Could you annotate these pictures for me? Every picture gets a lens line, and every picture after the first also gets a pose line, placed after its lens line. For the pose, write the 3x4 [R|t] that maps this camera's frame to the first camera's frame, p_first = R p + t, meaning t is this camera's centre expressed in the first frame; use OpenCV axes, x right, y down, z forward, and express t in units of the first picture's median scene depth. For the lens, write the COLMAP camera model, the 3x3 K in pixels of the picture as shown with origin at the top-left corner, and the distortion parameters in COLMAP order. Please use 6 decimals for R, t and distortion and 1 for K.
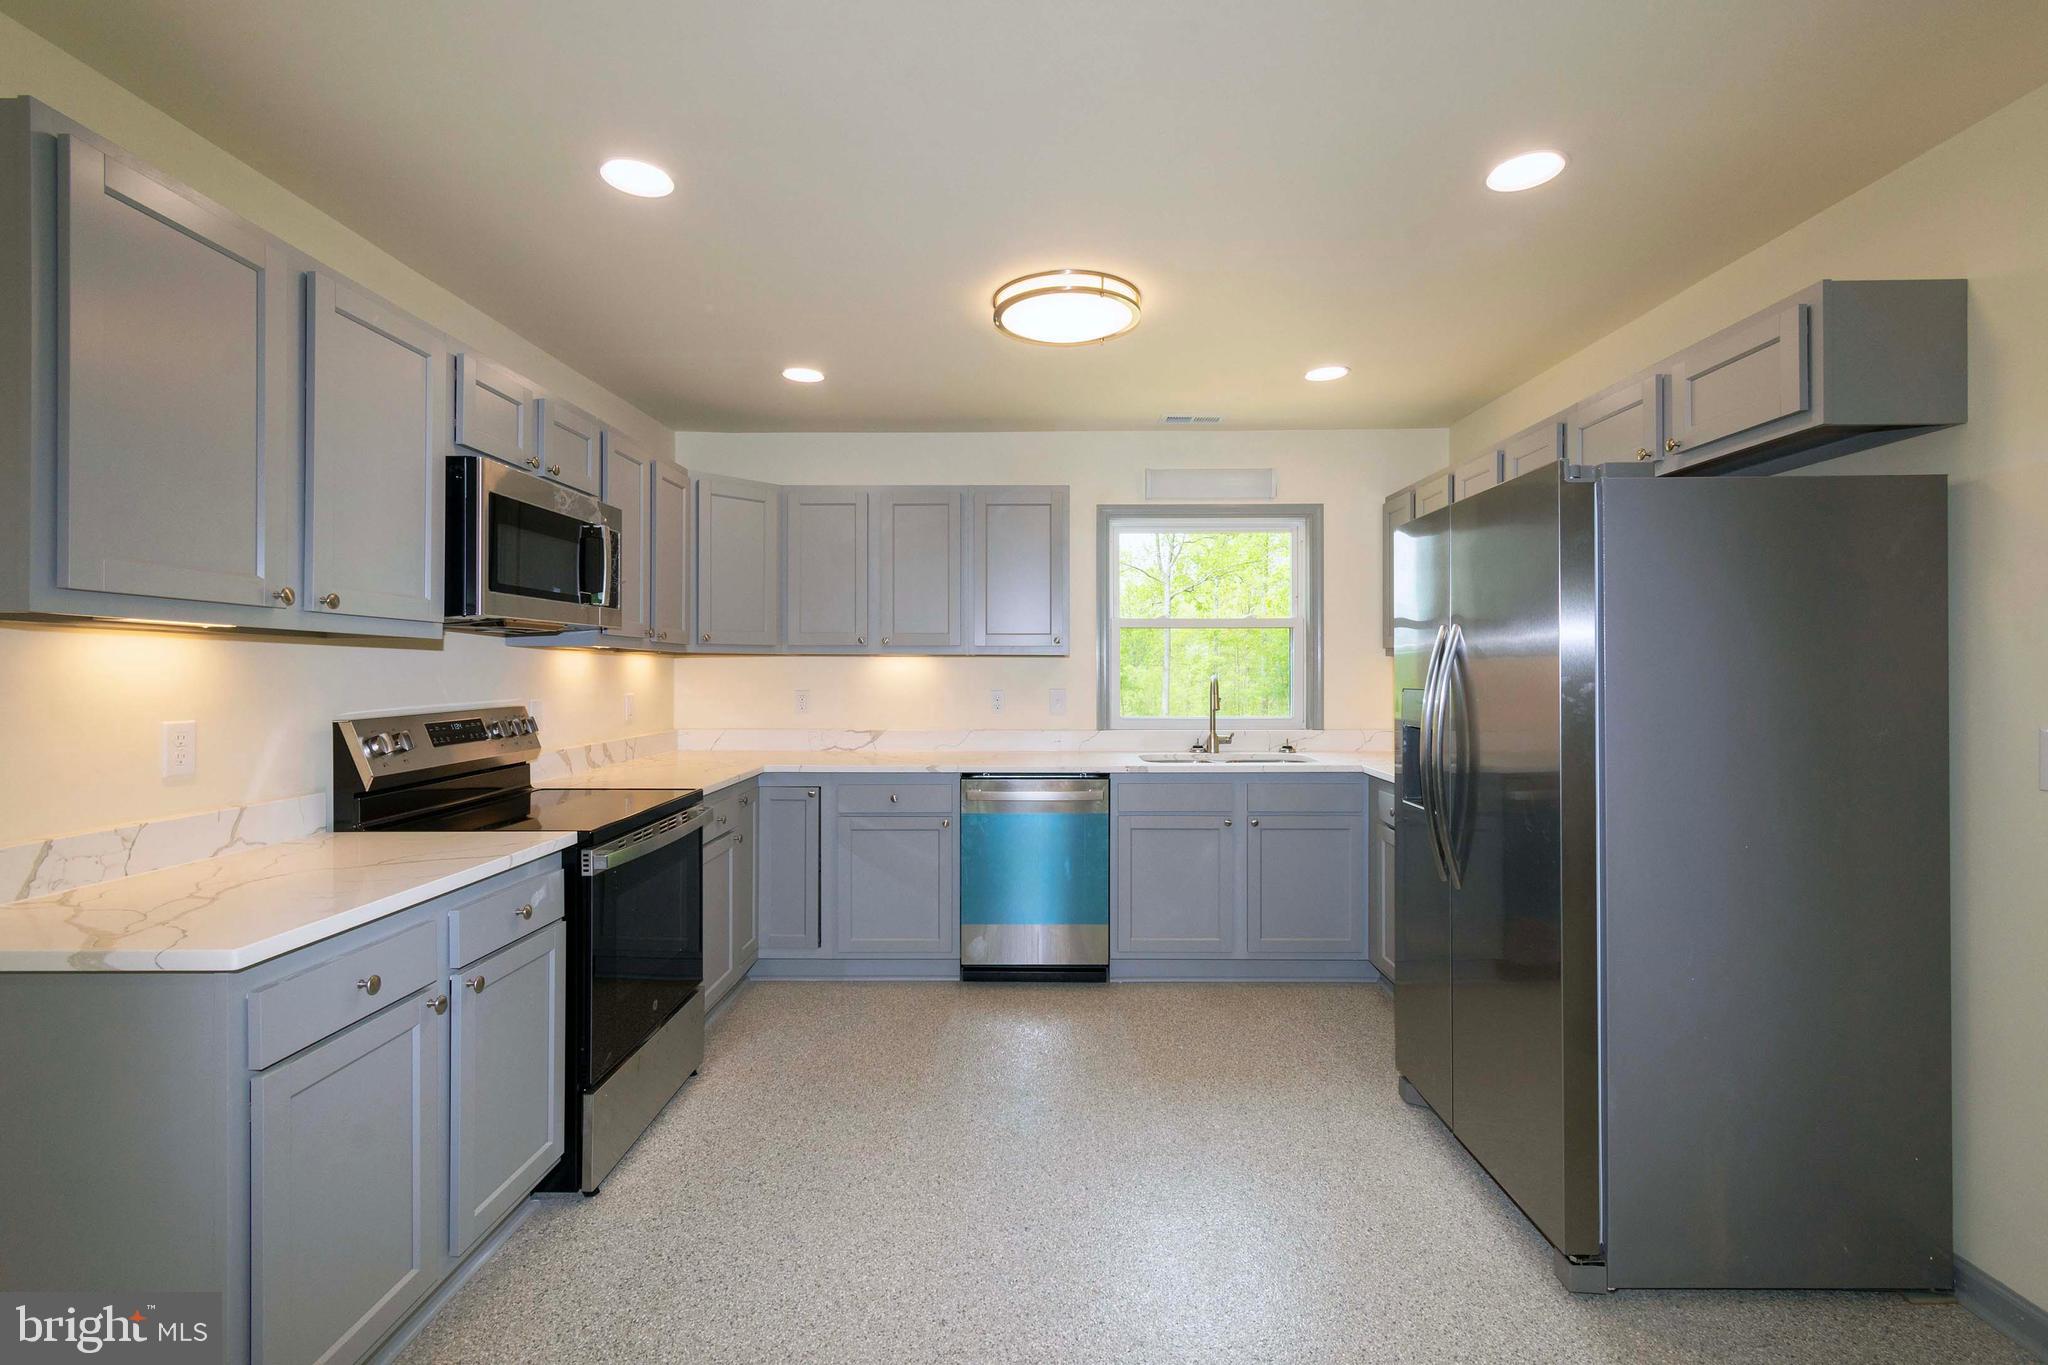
lens RADIAL K [[899.1, 0, 1022.5], [0, 899.1, 671.6], [0, 0, 1]] dist [-0.000959, 0.000217]
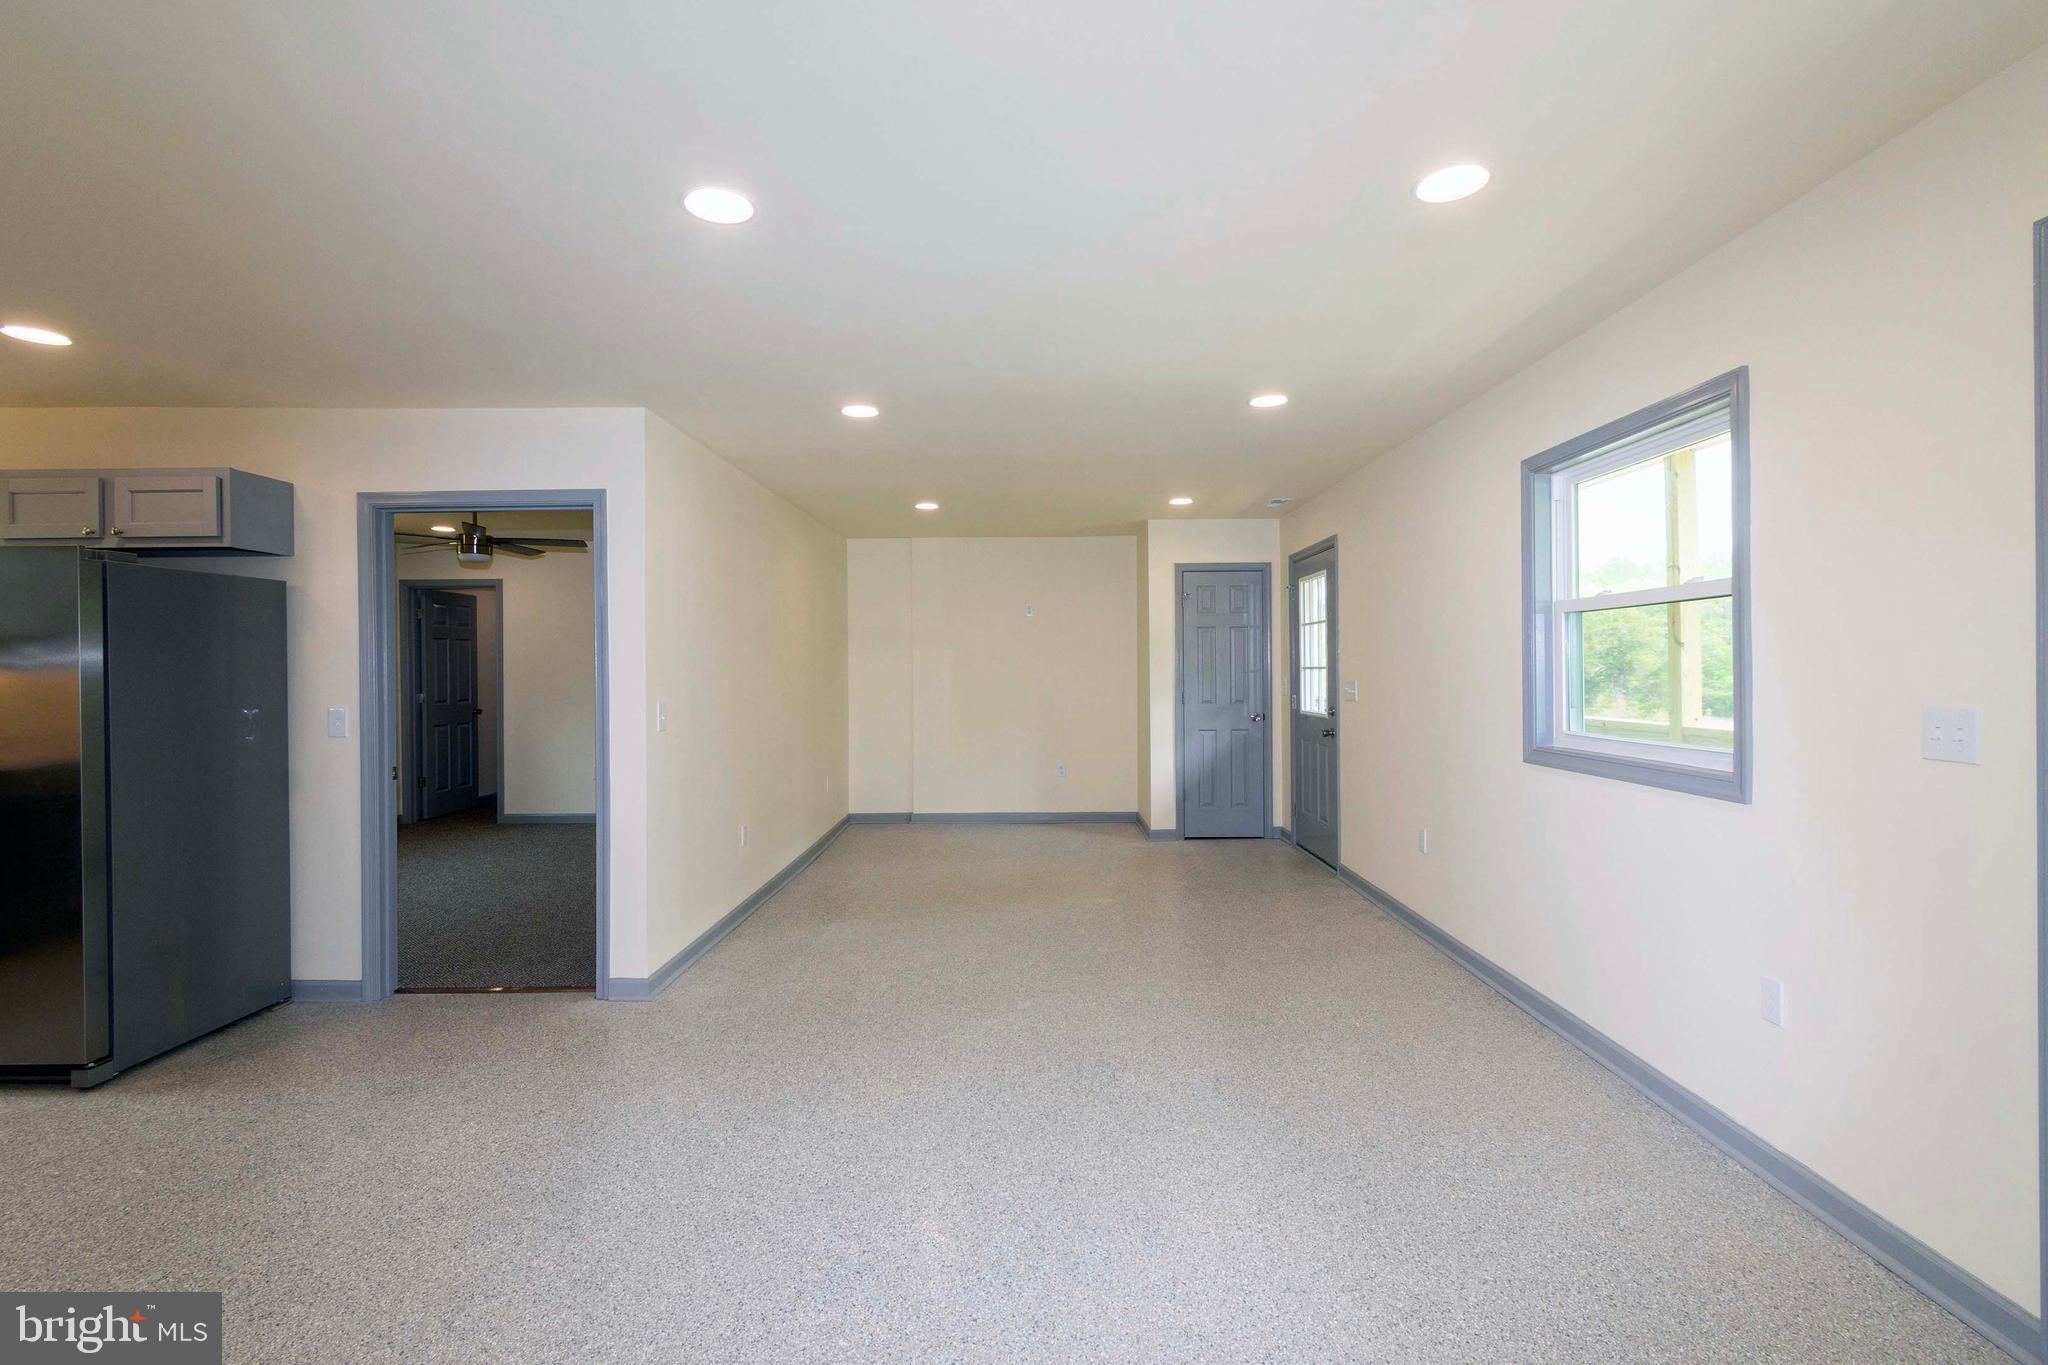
lens RADIAL K [[899.1, 0, 1025.3], [0, 899.1, 679.1], [0, 0, 1]] dist [-0.000959, 0.000217]
pose [[-0.008462, -0.002795, 0.999960, -0.934033], [0.004656, 0.999985, 0.002834, -0.005698], [-0.999953, 0.004680, -0.008448, -0.587207]]
